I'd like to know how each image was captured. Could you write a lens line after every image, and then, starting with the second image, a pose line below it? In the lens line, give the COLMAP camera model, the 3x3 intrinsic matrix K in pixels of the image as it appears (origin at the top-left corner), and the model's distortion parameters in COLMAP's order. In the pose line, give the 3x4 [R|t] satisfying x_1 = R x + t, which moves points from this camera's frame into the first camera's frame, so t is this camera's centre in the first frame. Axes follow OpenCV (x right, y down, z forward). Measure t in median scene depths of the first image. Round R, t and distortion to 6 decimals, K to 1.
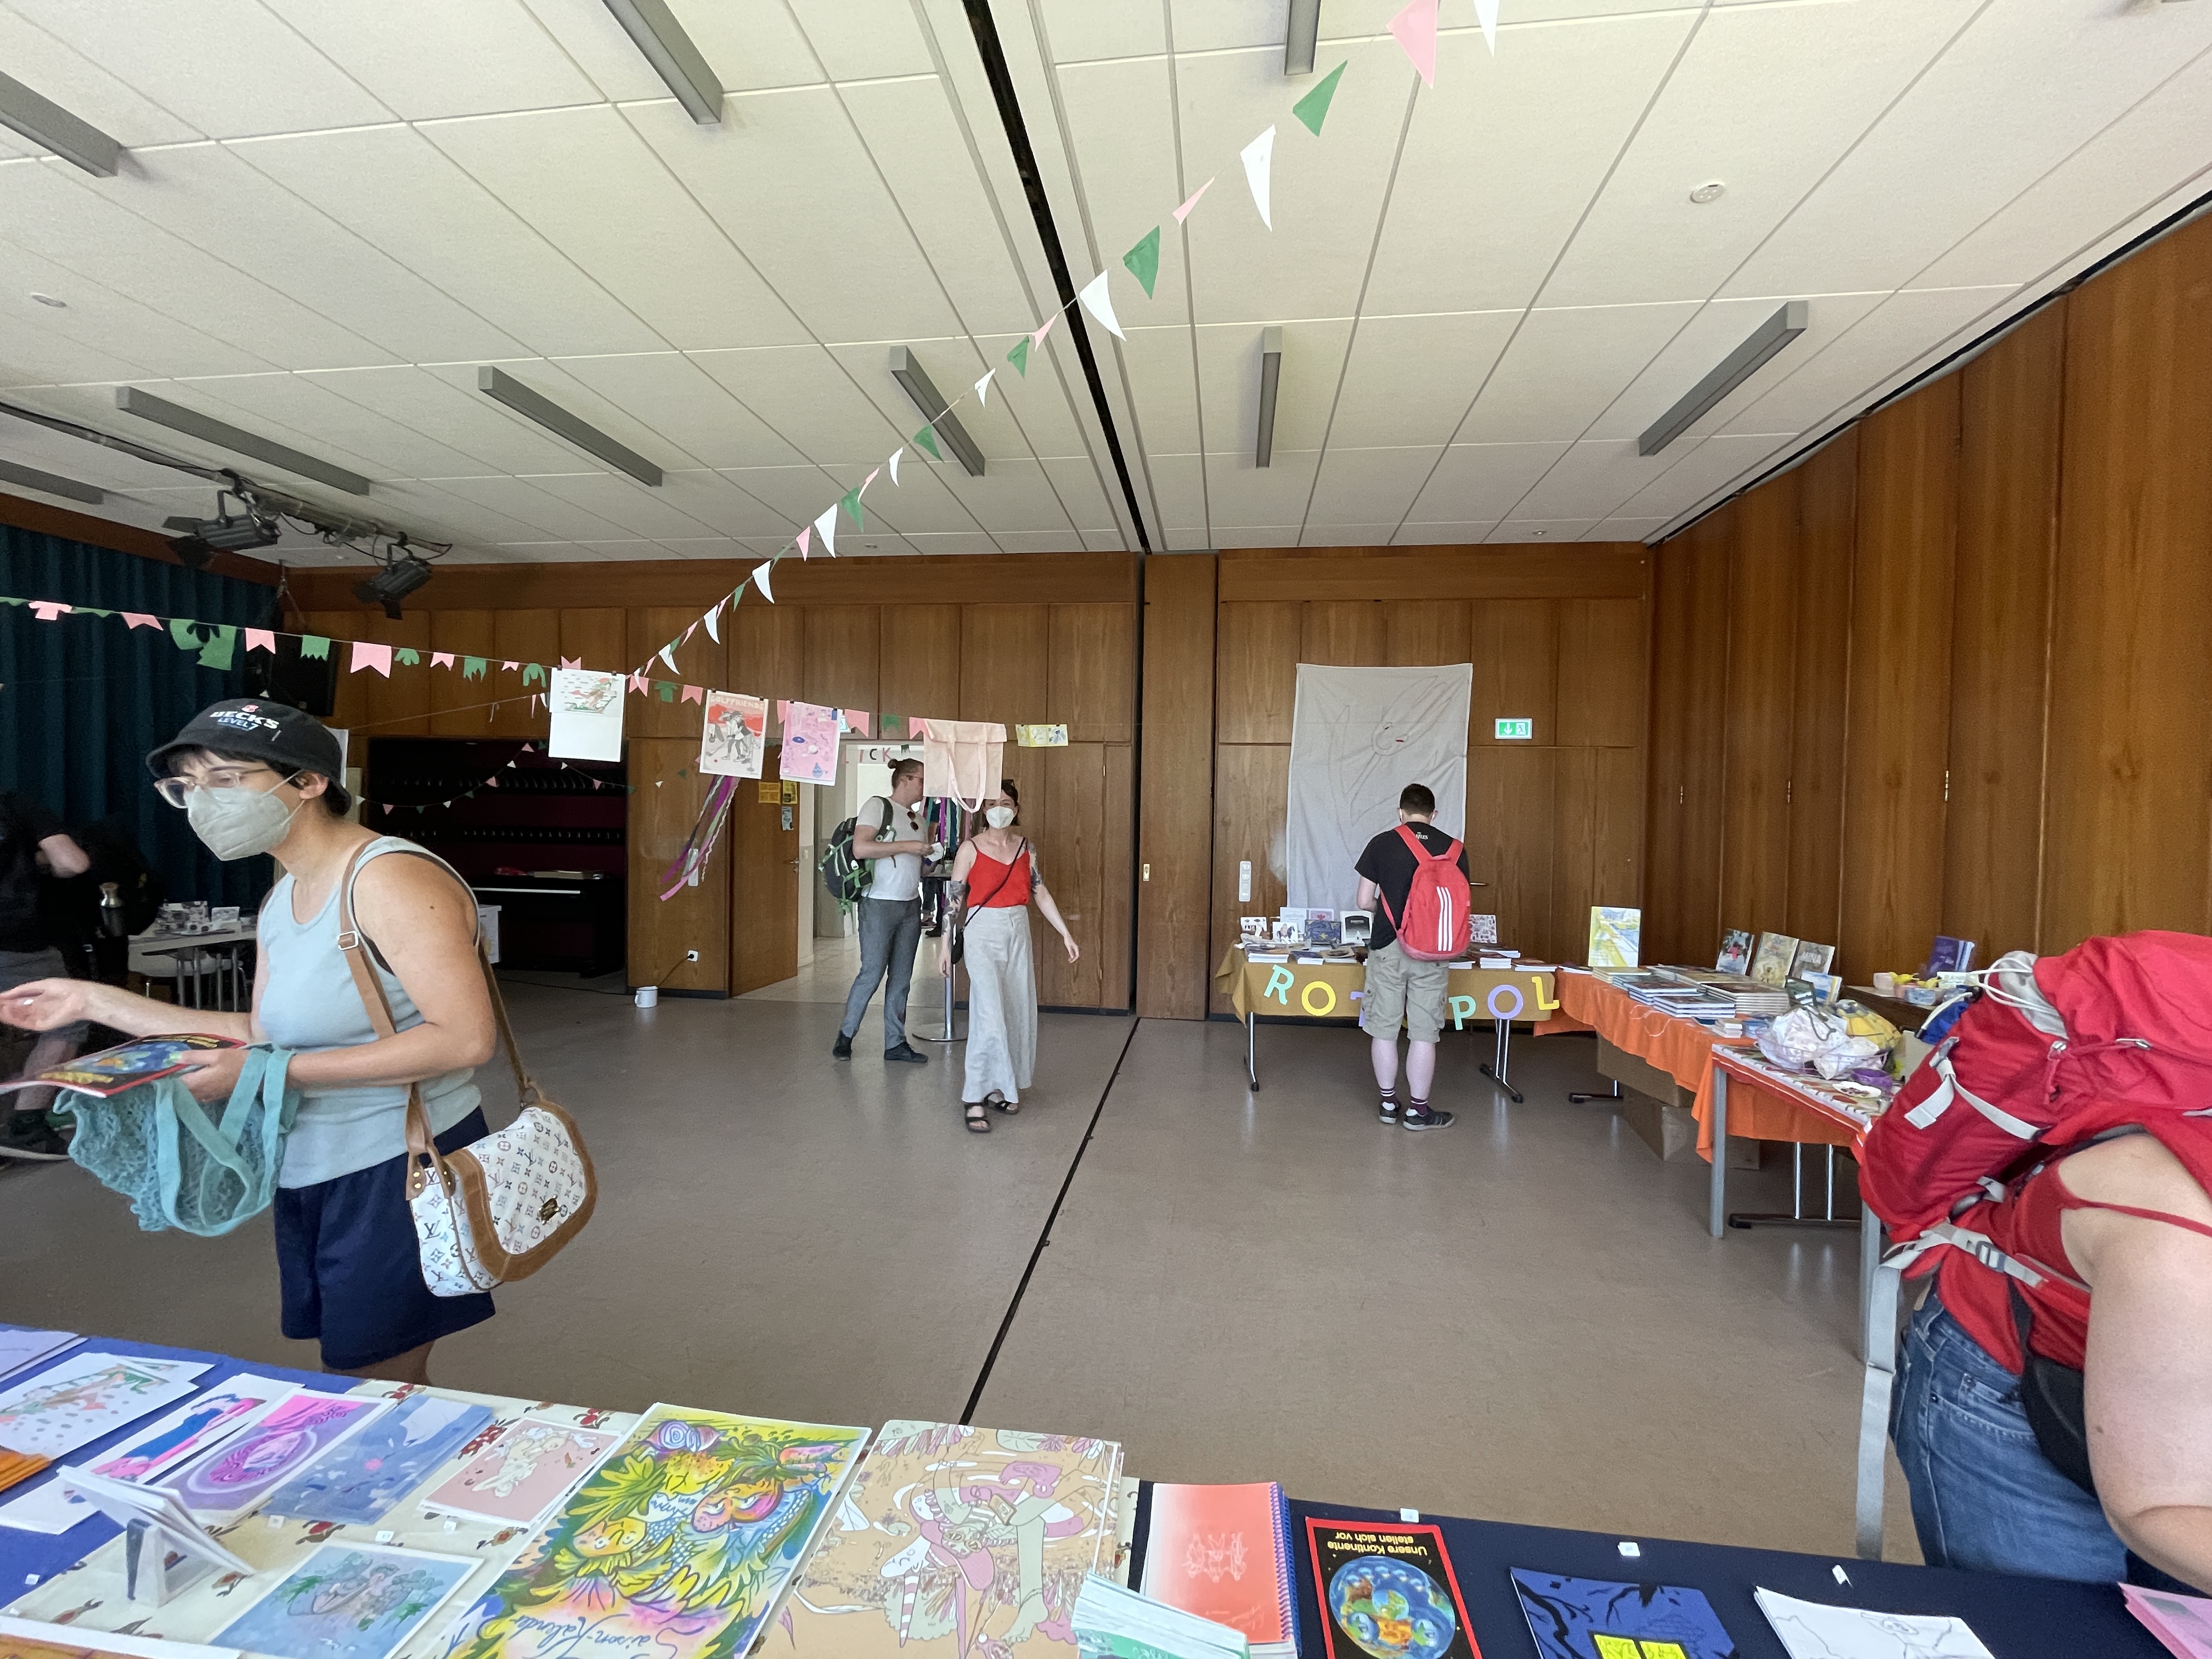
lens RADIAL K [[893.2, 0, 1107.9], [0, 893.2, 827.0], [0, 0, 1]] dist [-0.001810, -0.000065]
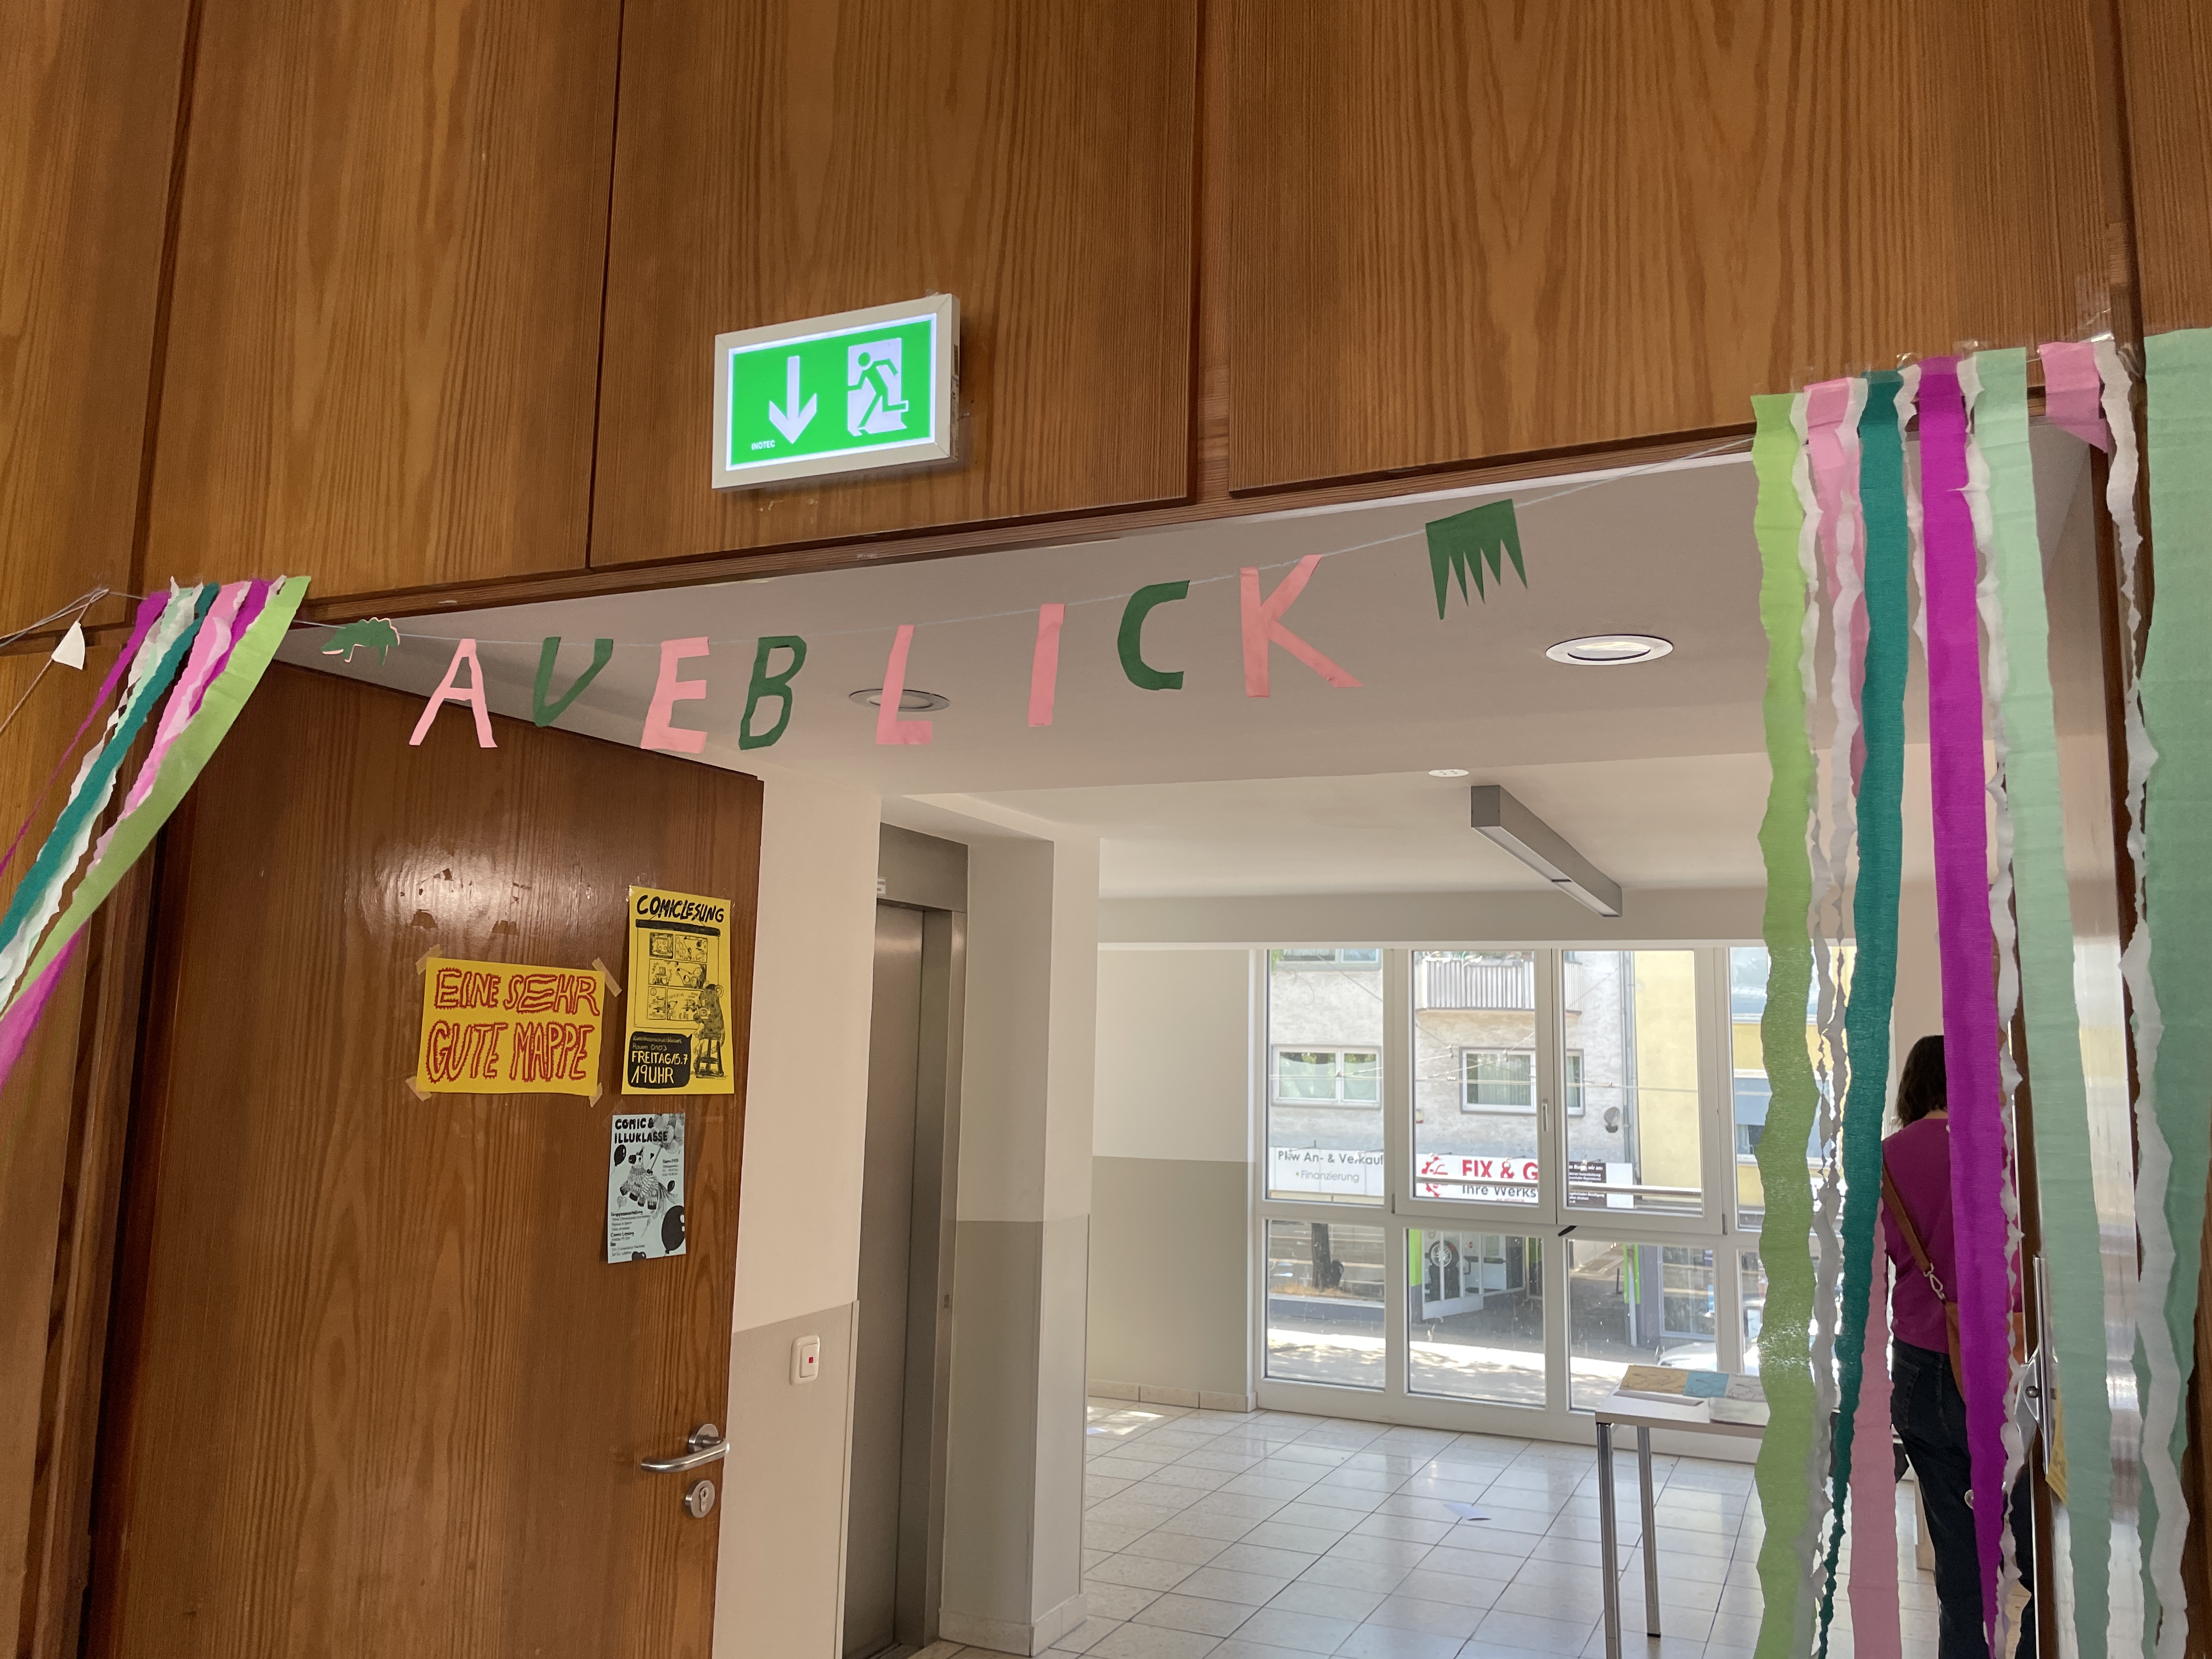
lens RADIAL K [[1687.2, 0, 1104.4], [0, 1687.2, 834.3], [0, 0, 1]] dist [0.088404, -0.119878]
pose [[0.958888, -0.031896, -0.281986, -0.568336], [-0.013538, 0.987391, -0.157722, -0.076699], [0.283461, 0.155055, 0.946366, 2.175874]]
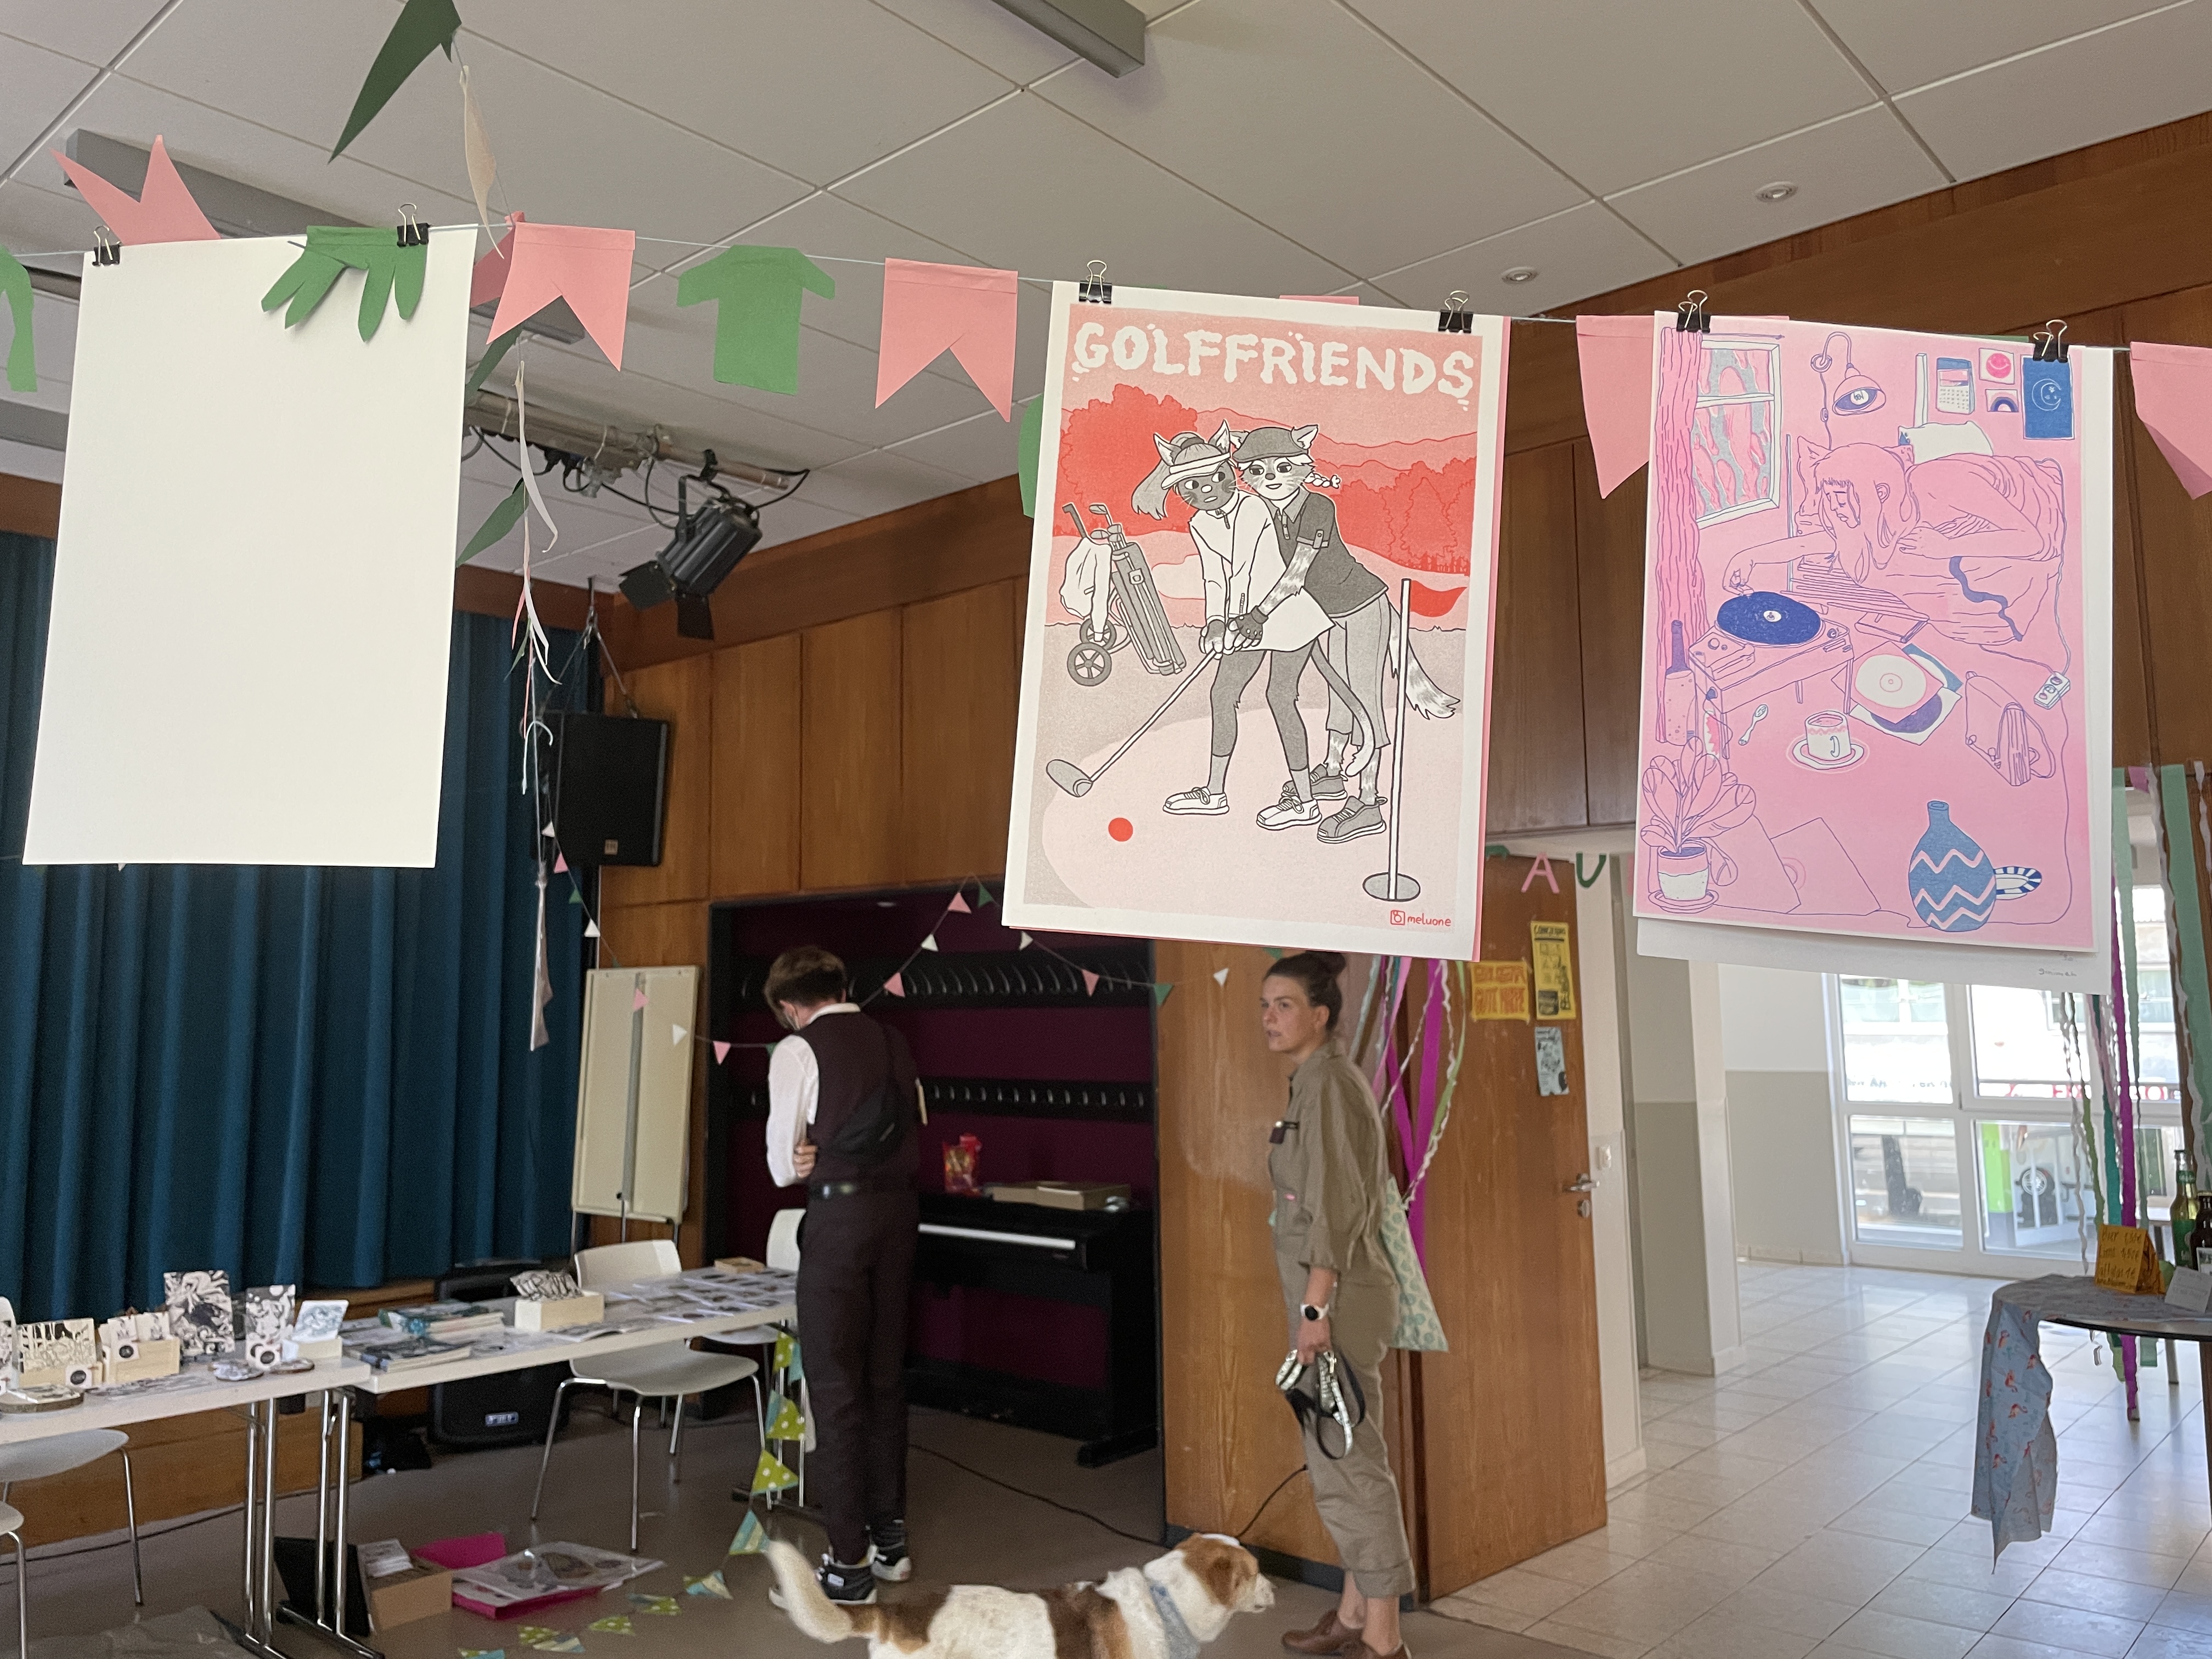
lens RADIAL K [[1687.2, 0, 1091.6], [0, 1687.2, 791.3], [0, 0, 1]] dist [0.088404, -0.119878]
pose [[0.829854, -0.094741, -0.549879, -0.388445], [0.014770, 0.988864, -0.148087, -0.055318], [0.557786, 0.114769, 0.822012, 0.997002]]
